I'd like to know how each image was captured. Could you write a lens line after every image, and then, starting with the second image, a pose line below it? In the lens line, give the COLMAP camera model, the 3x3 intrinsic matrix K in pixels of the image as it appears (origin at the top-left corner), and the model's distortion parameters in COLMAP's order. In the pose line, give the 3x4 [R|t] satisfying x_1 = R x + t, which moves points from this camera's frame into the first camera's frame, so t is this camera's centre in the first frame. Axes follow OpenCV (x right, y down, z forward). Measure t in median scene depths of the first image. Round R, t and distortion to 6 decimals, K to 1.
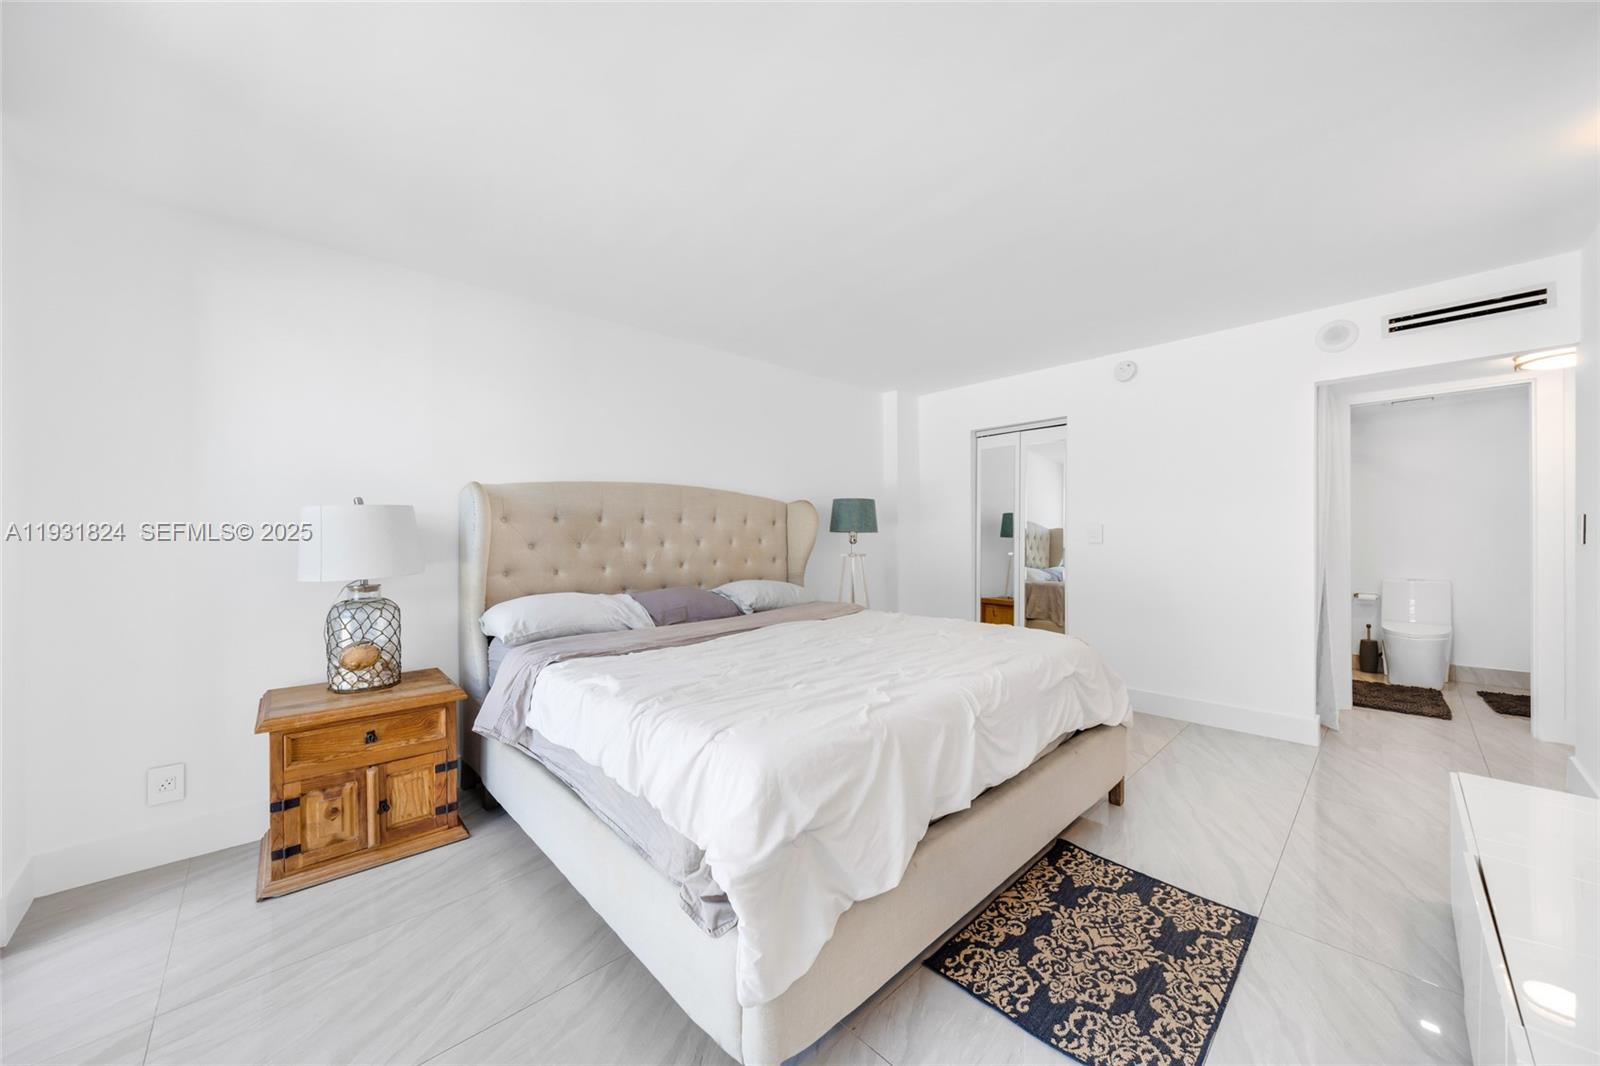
lens RADIAL K [[584.2, 0, 800.0], [0, 584.2, 533.0], [0, 0, 1]] dist [0.000872, 0.000134]
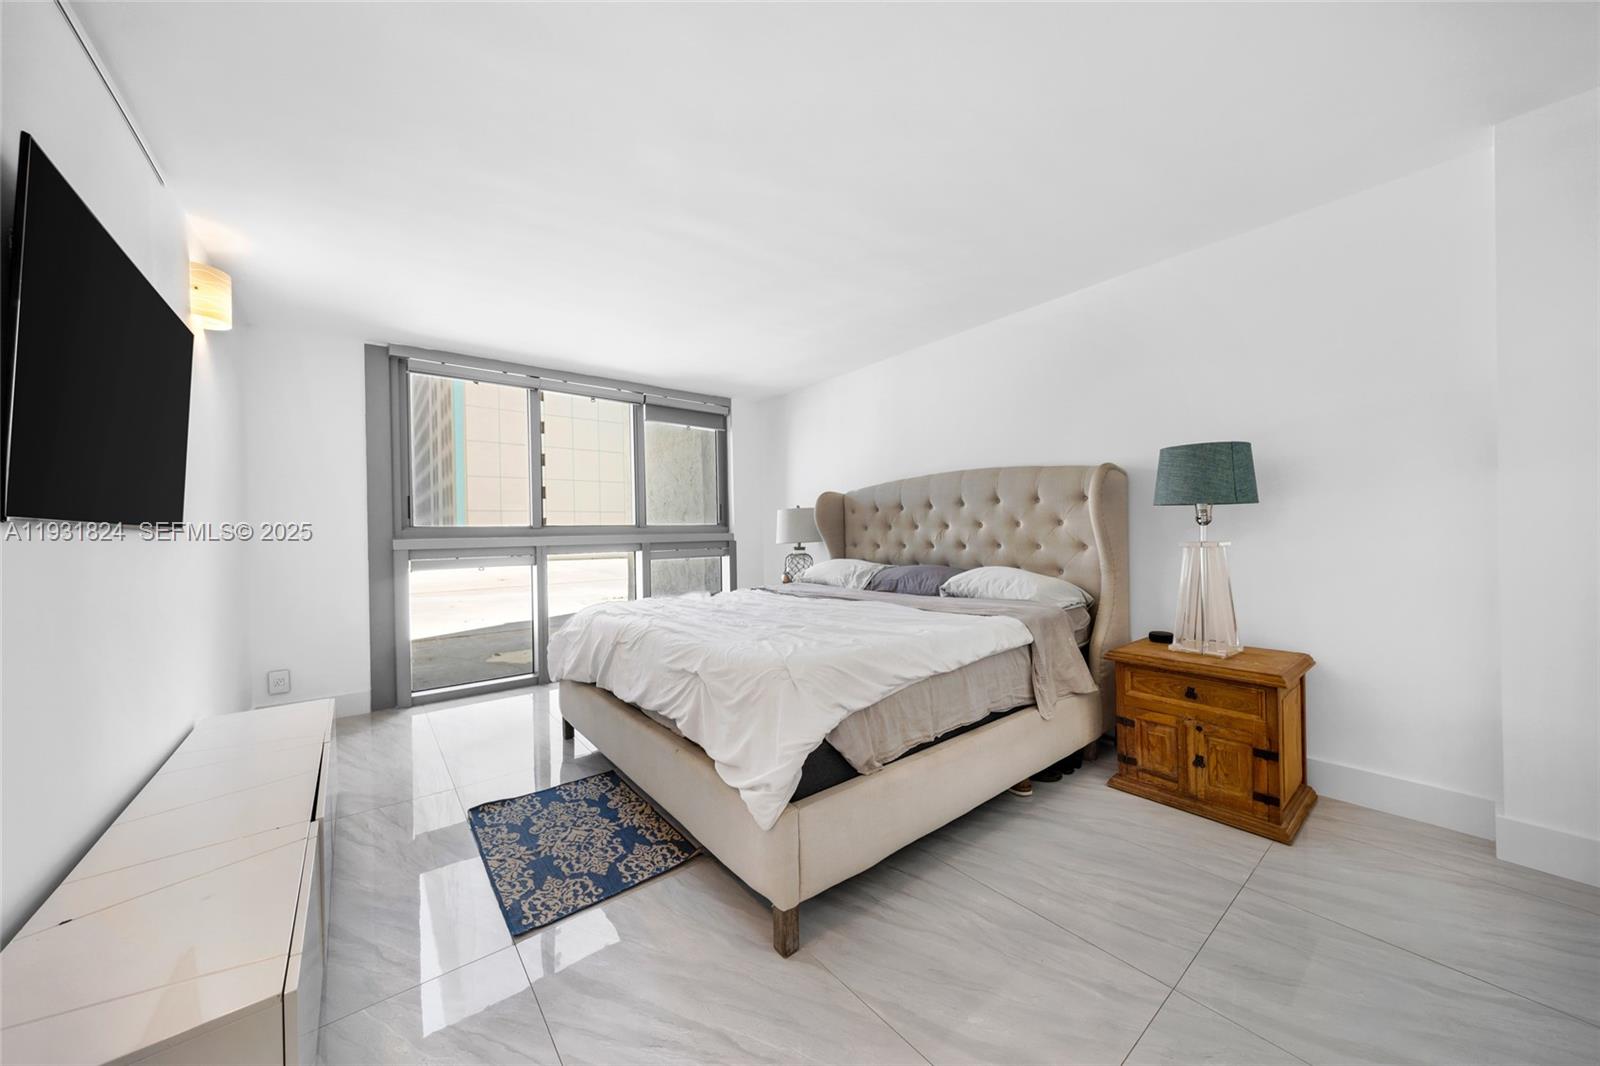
lens RADIAL K [[541.5, 0, 800.0], [0, 541.5, 533.0], [0, 0, 1]] dist [0.000525, -0.000007]
pose [[-0.086720, 0.016527, -0.996096, 1.603260], [0.030887, 0.999426, 0.013893, 0.014716], [0.995754, -0.029562, -0.087181, 1.559660]]
